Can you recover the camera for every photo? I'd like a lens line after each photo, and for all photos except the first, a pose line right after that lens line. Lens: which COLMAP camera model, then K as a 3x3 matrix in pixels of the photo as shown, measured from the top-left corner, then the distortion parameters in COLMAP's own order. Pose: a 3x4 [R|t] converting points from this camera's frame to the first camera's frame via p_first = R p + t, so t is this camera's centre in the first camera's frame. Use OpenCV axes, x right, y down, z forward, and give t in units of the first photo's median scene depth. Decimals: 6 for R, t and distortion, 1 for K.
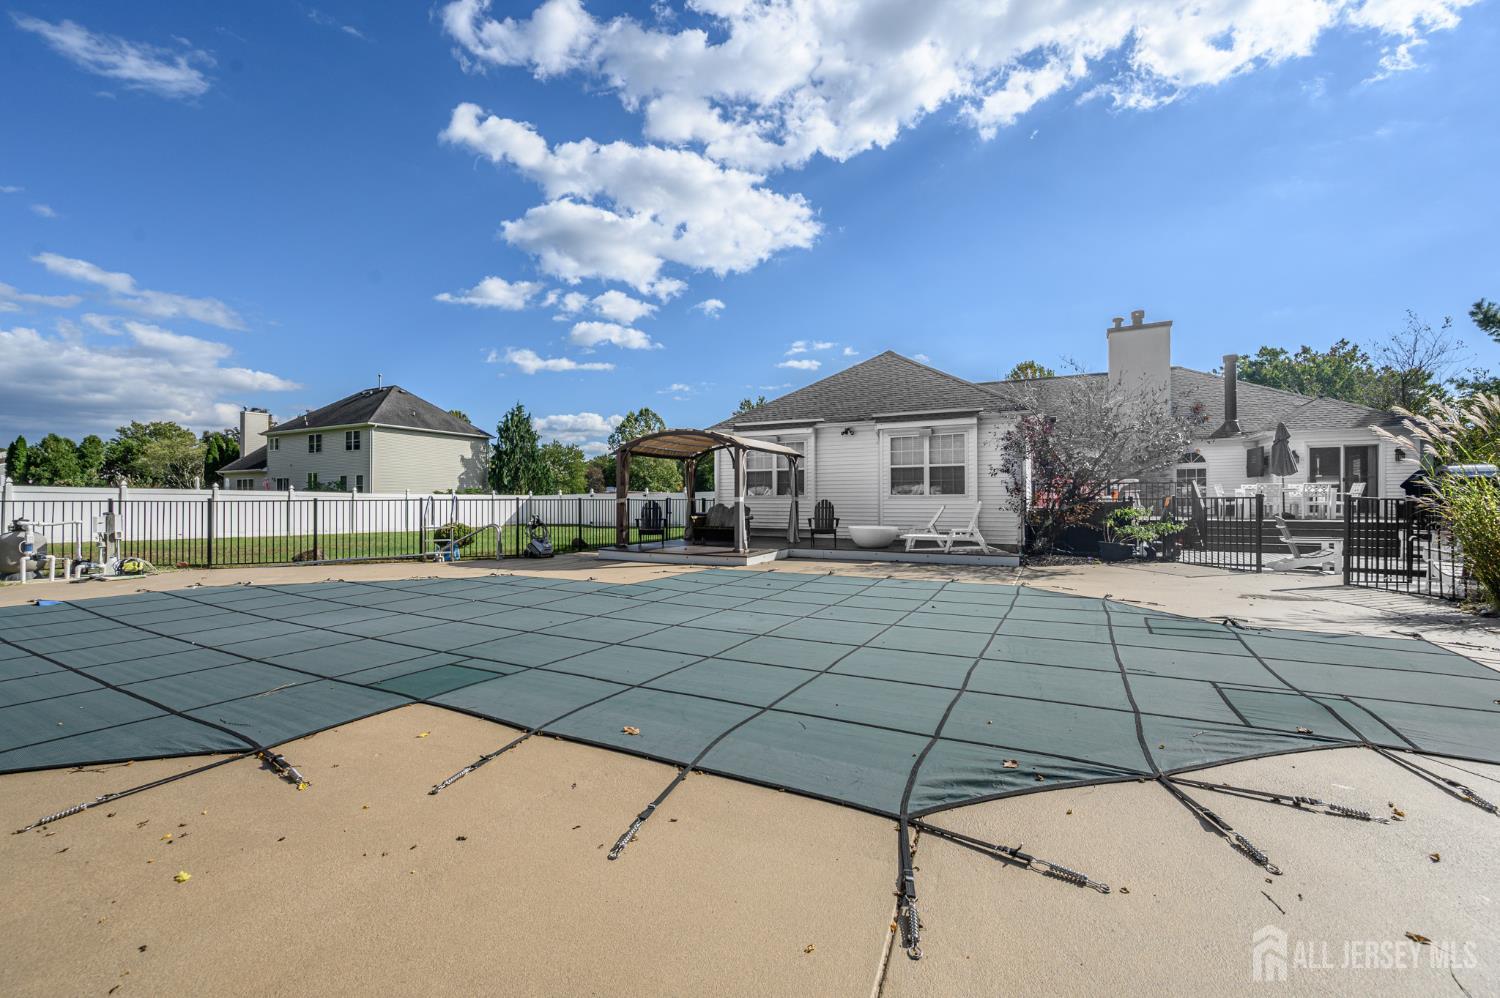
lens RADIAL K [[588.3, 0, 746.0], [0, 588.3, 493.3], [0, 0, 1]] dist [-0.002049, -0.000204]
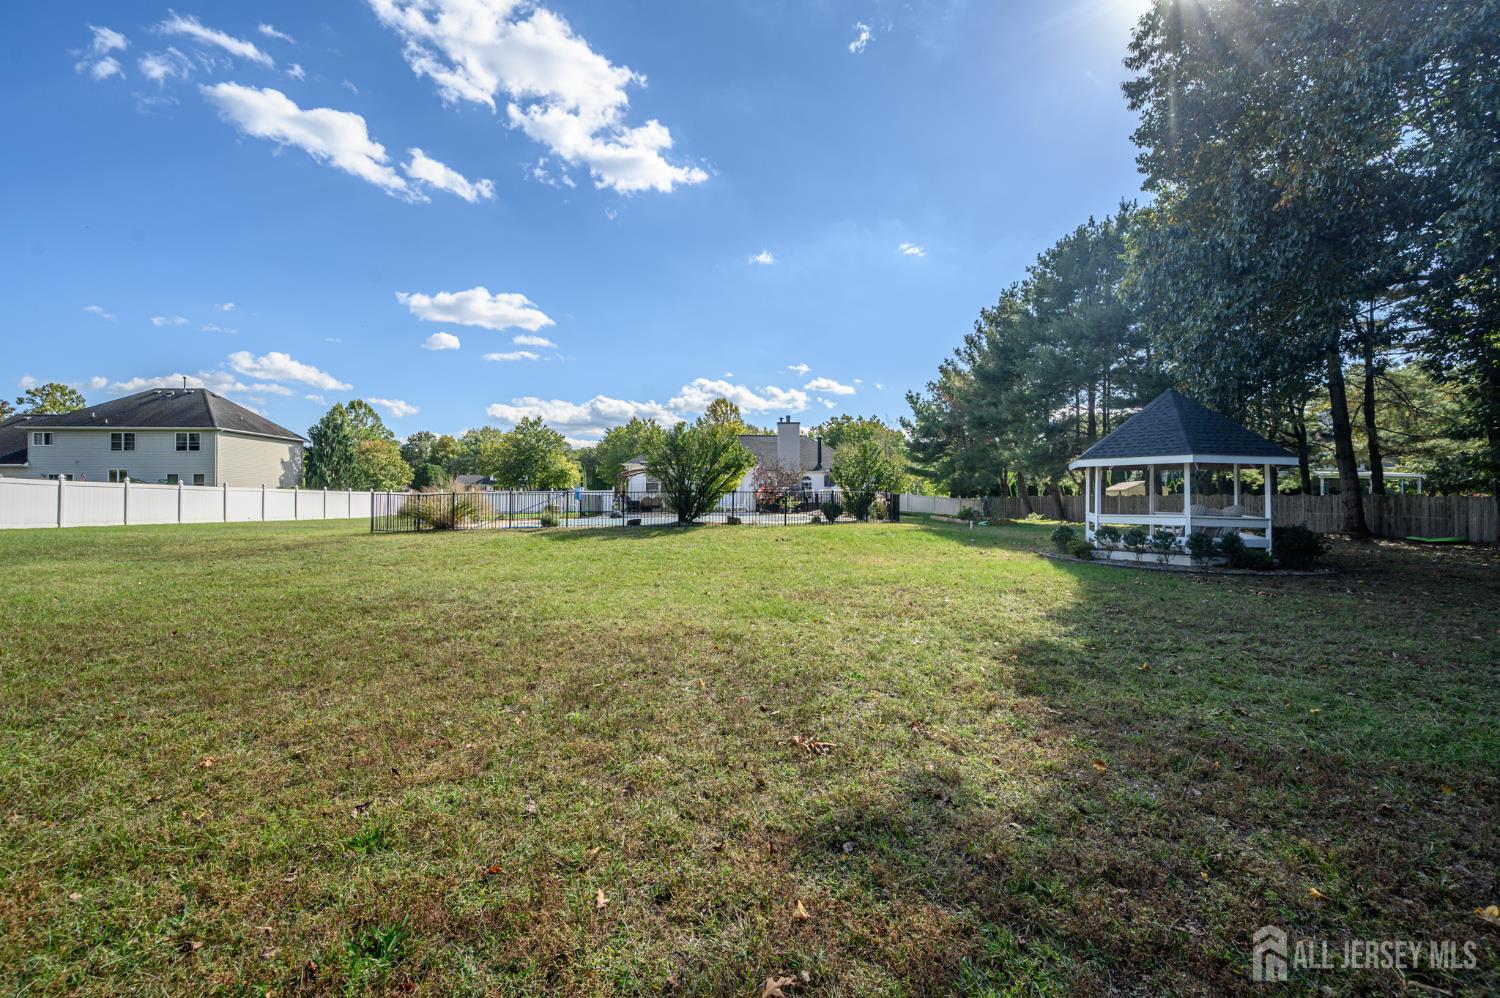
lens RADIAL K [[588.3, 0, 746.0], [0, 588.3, 493.3], [0, 0, 1]] dist [-0.002049, -0.000204]
pose [[0.867886, 0.003336, 0.496752, -0.314011], [-0.002416, 0.999994, -0.002495, 0.006281], [-0.496757, 0.000966, 0.867889, -0.464770]]
